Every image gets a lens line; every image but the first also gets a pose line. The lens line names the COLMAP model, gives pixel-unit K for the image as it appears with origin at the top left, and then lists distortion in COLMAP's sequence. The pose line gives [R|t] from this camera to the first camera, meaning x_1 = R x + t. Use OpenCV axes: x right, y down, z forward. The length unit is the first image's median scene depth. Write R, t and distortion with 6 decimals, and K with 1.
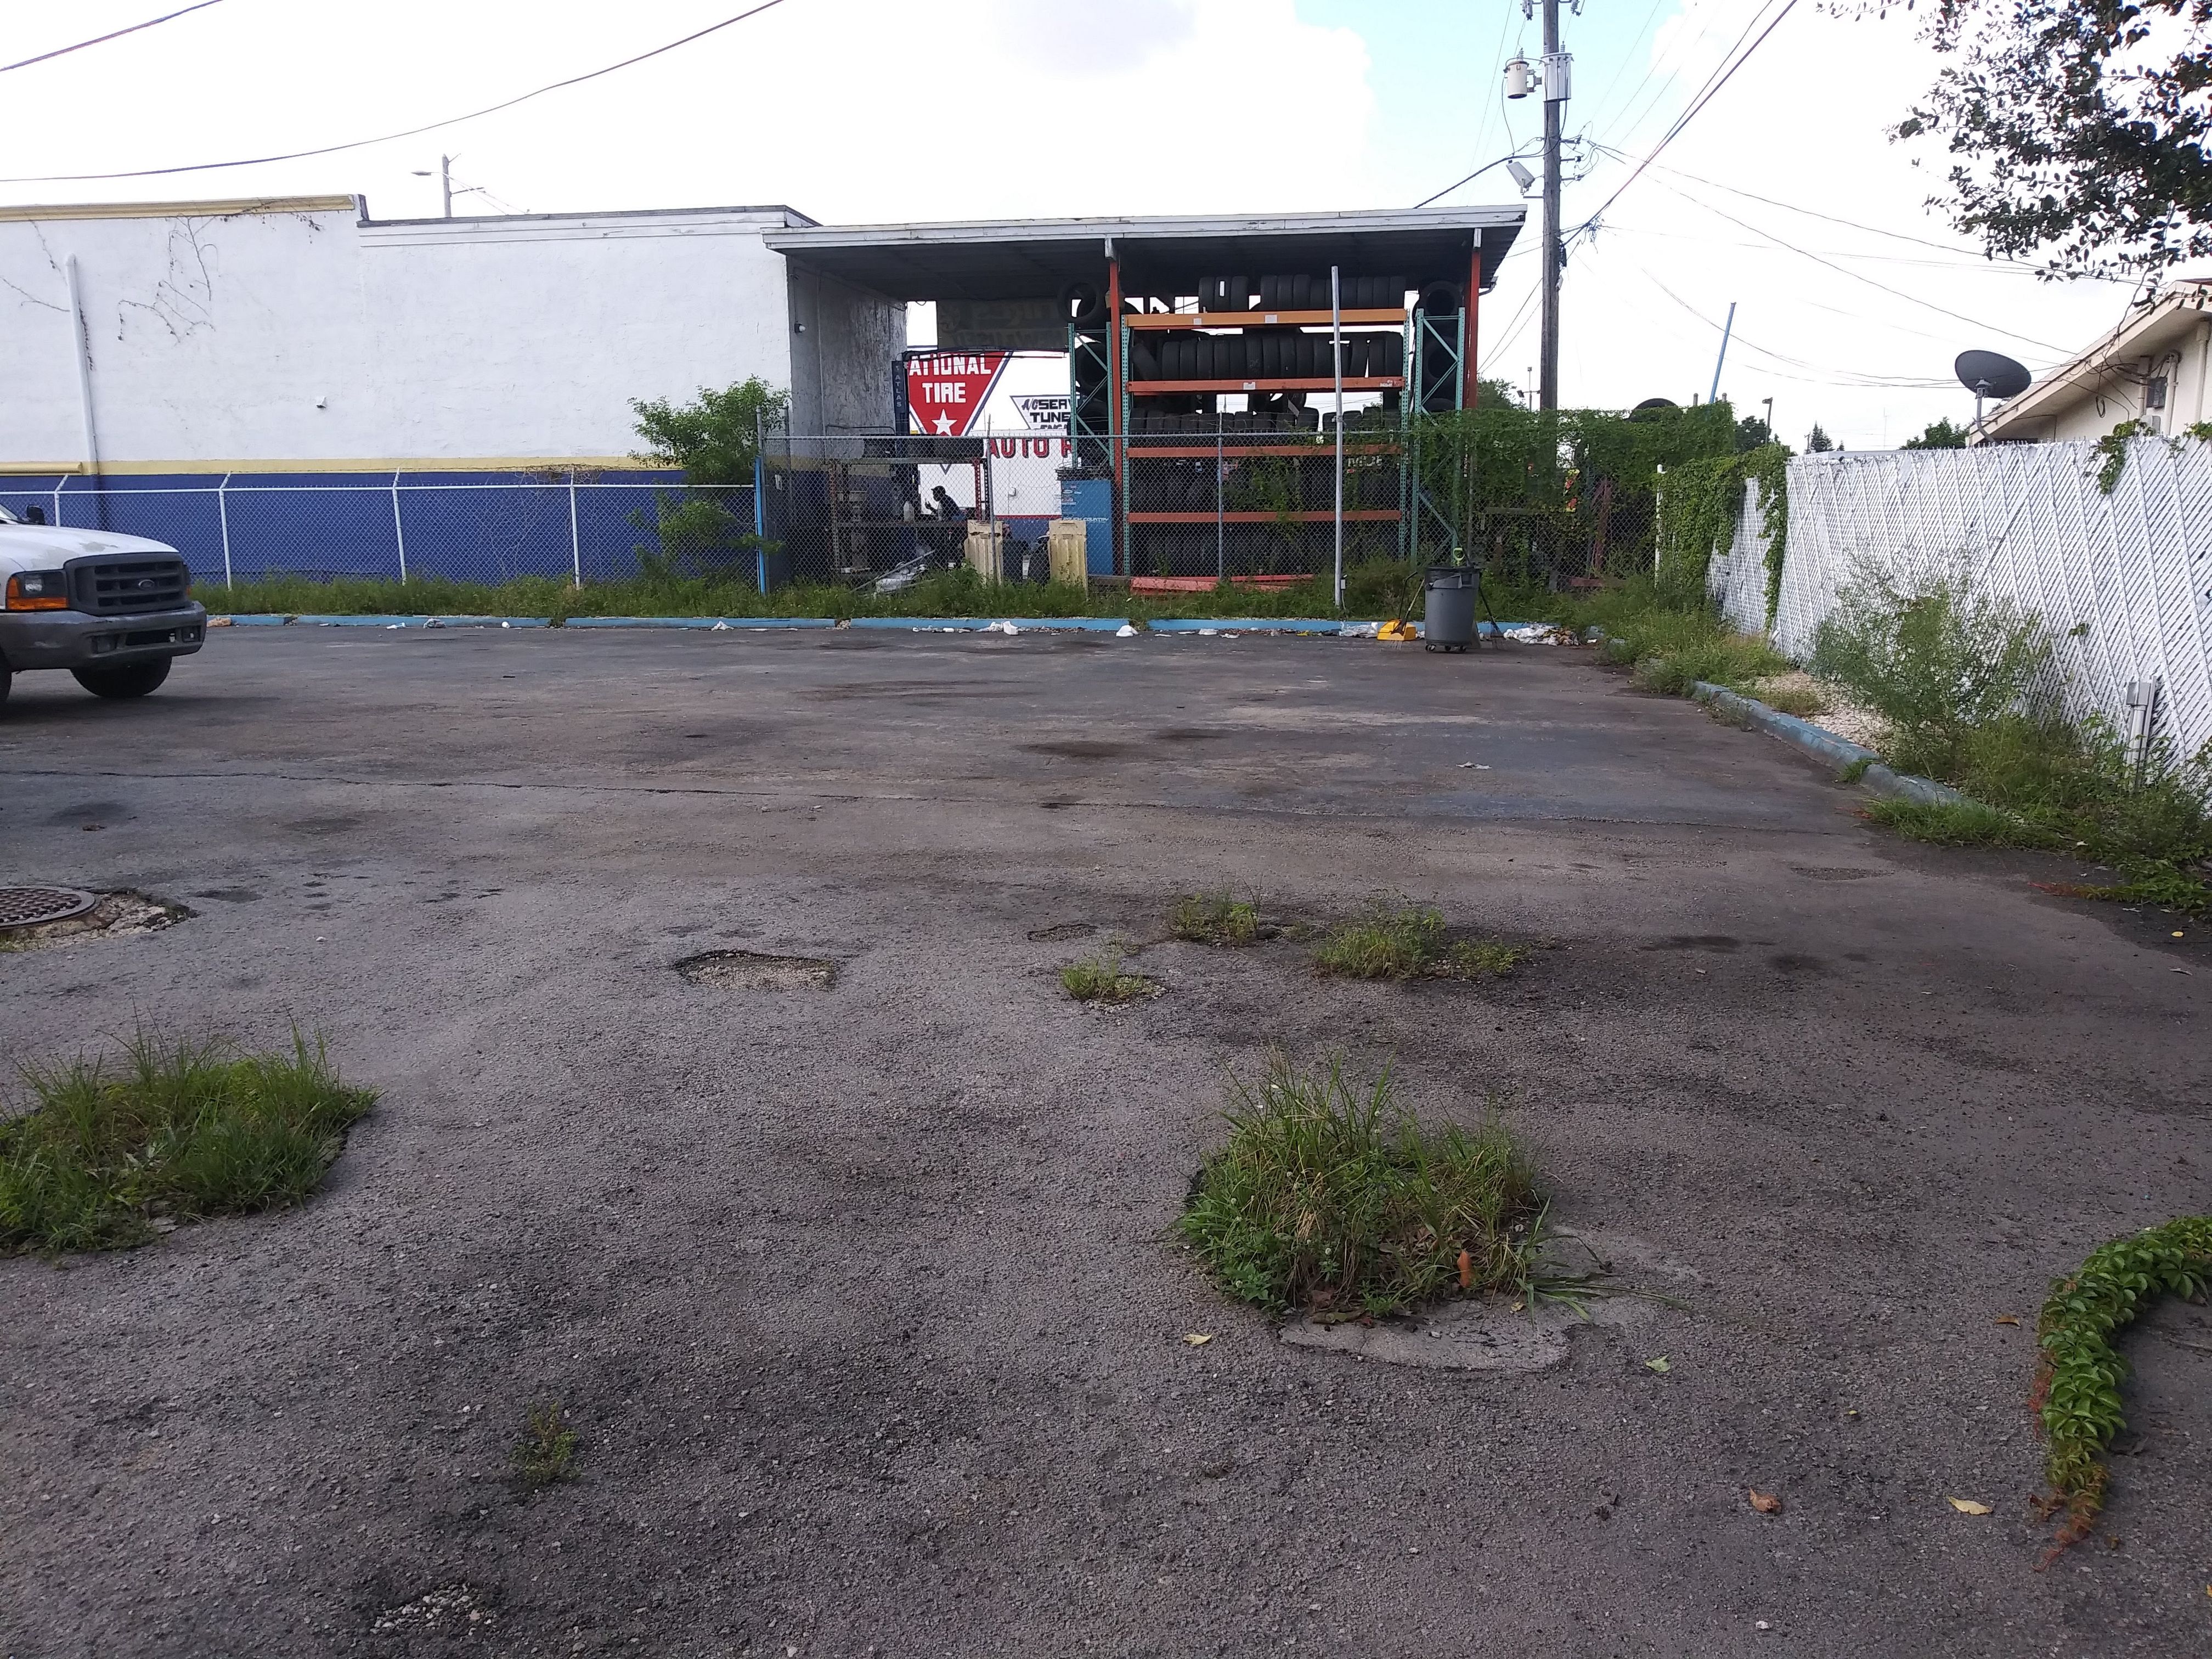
lens RADIAL K [[1711.5, 0, 1117.6], [0, 1711.5, 821.9], [0, 0, 1]] dist [0.045155, -0.076266]
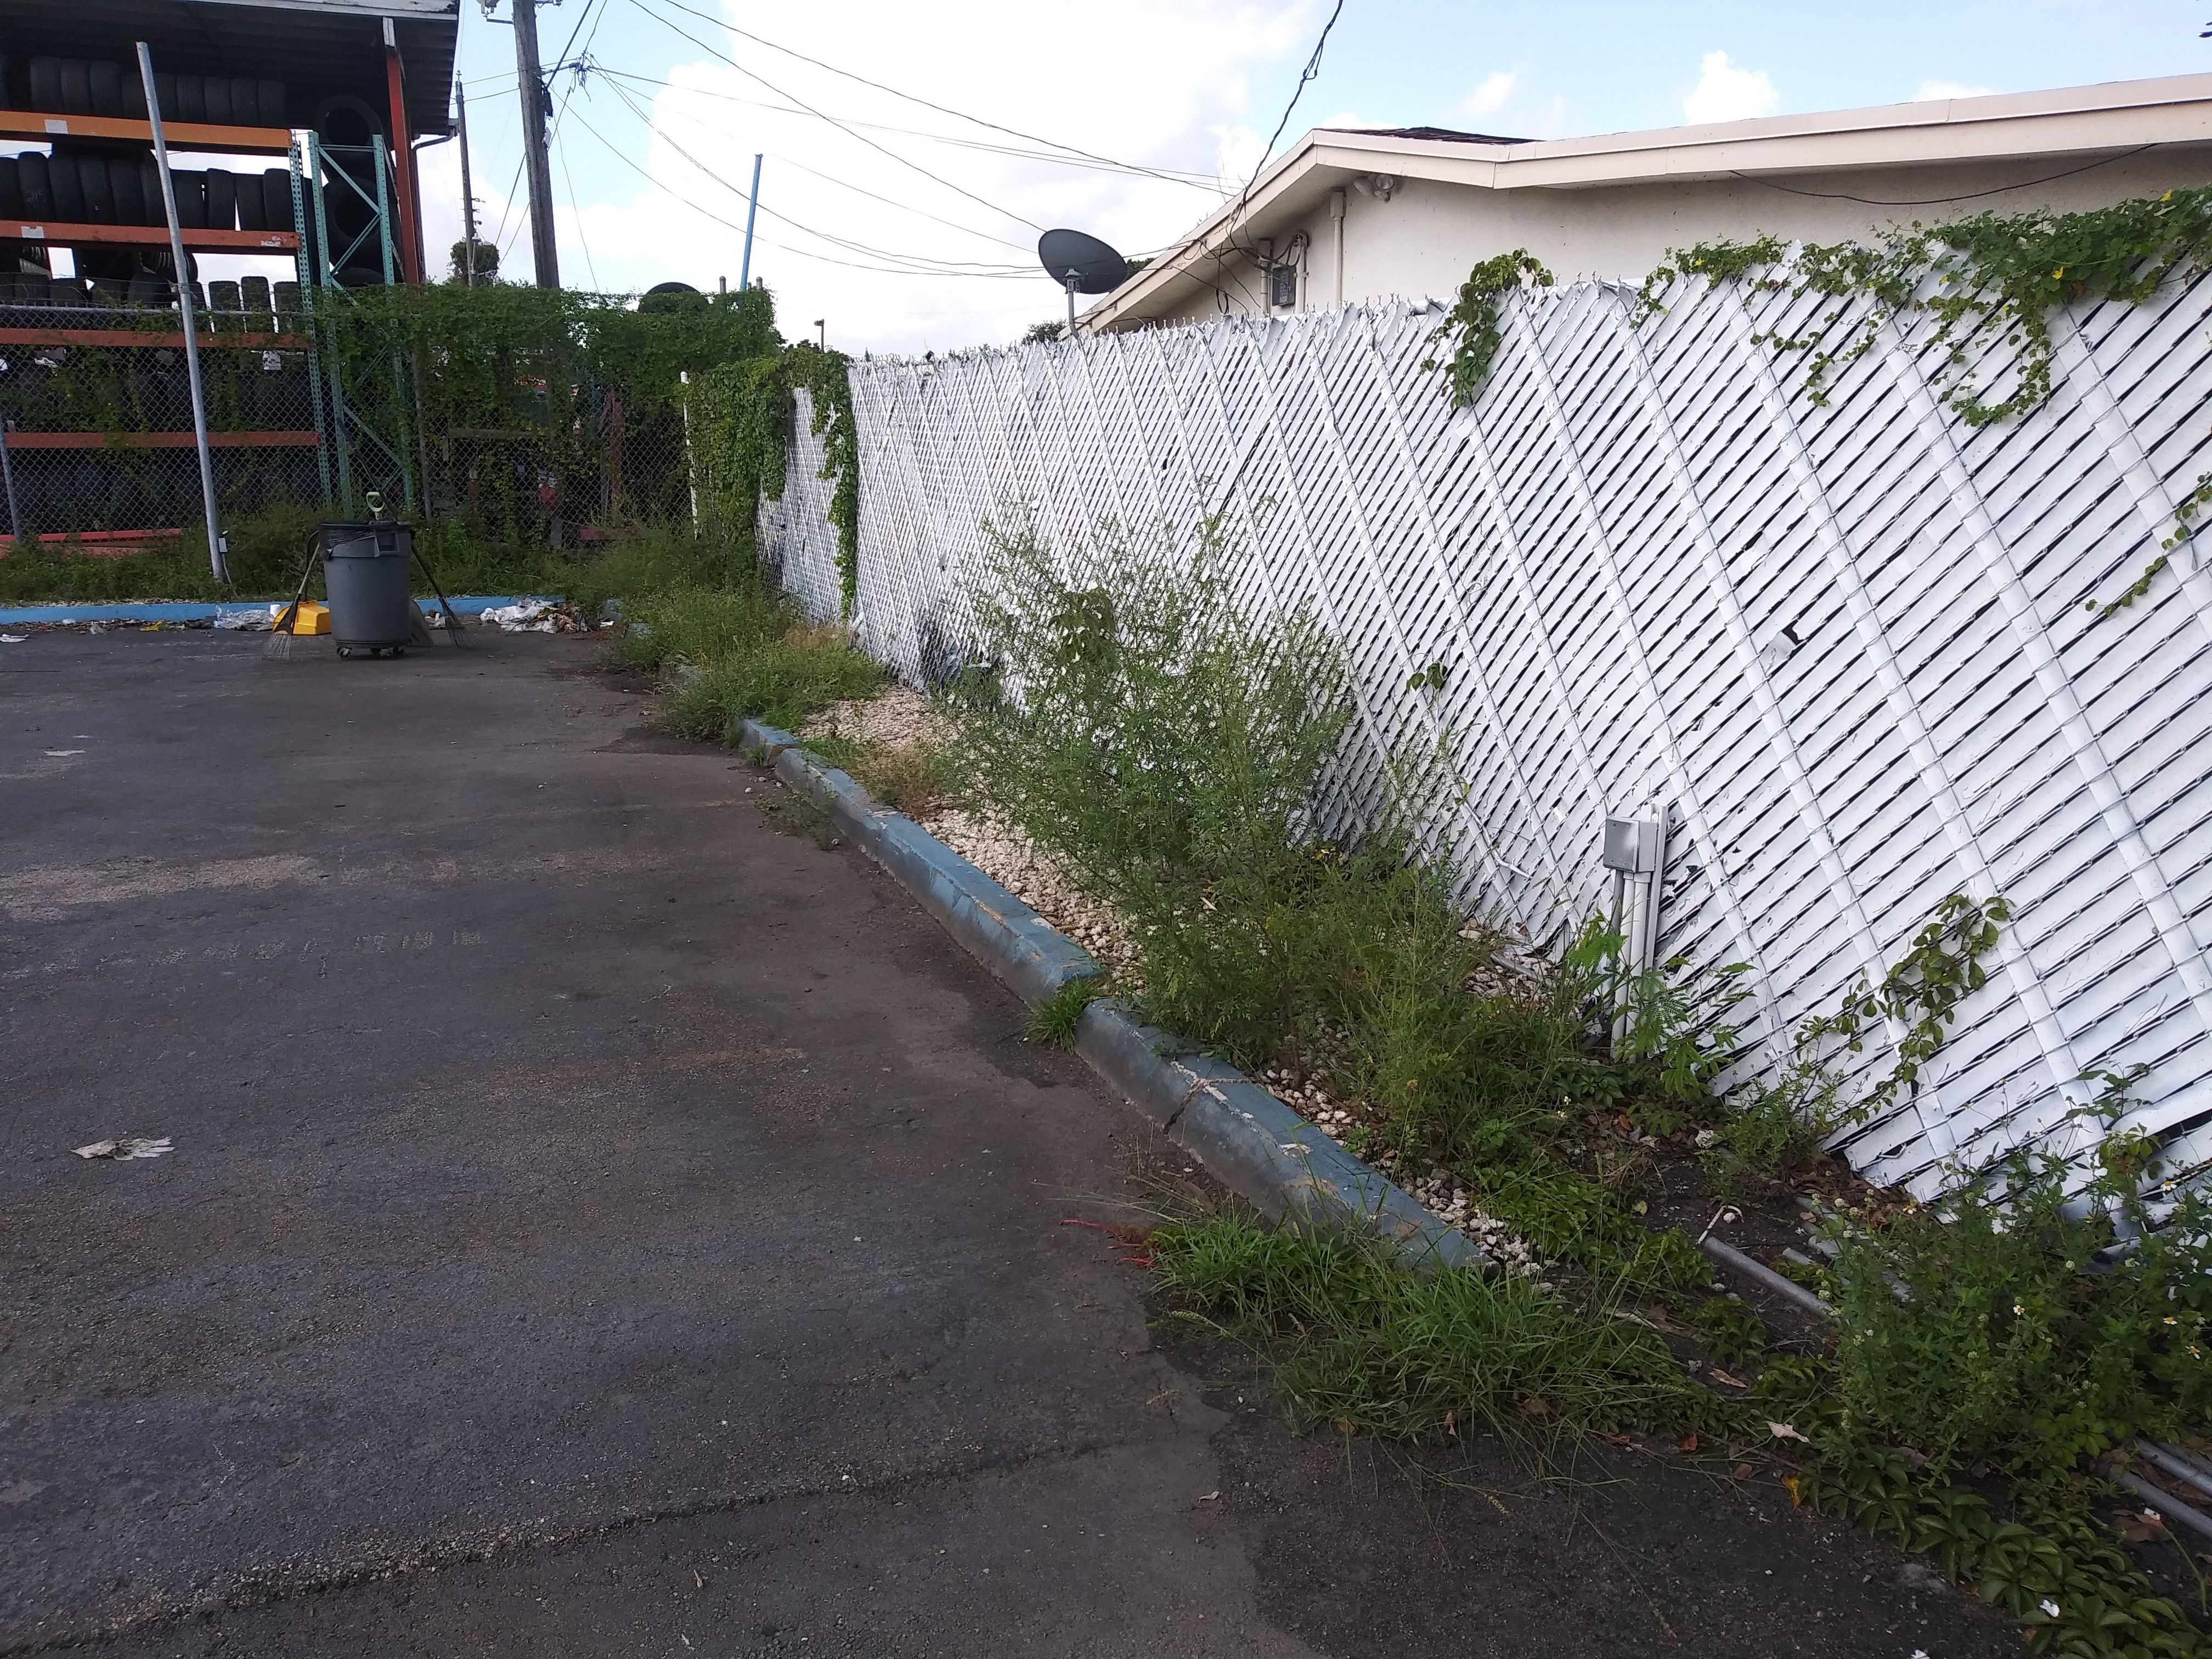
lens RADIAL K [[1711.5, 0, 1109.8], [0, 1711.5, 817.2], [0, 0, 1]] dist [0.045155, -0.076266]
pose [[0.871209, -0.103818, 0.479809, 0.049146], [0.084509, 0.994508, 0.061739, -0.023444], [-0.483584, -0.013239, 0.875198, 0.129095]]
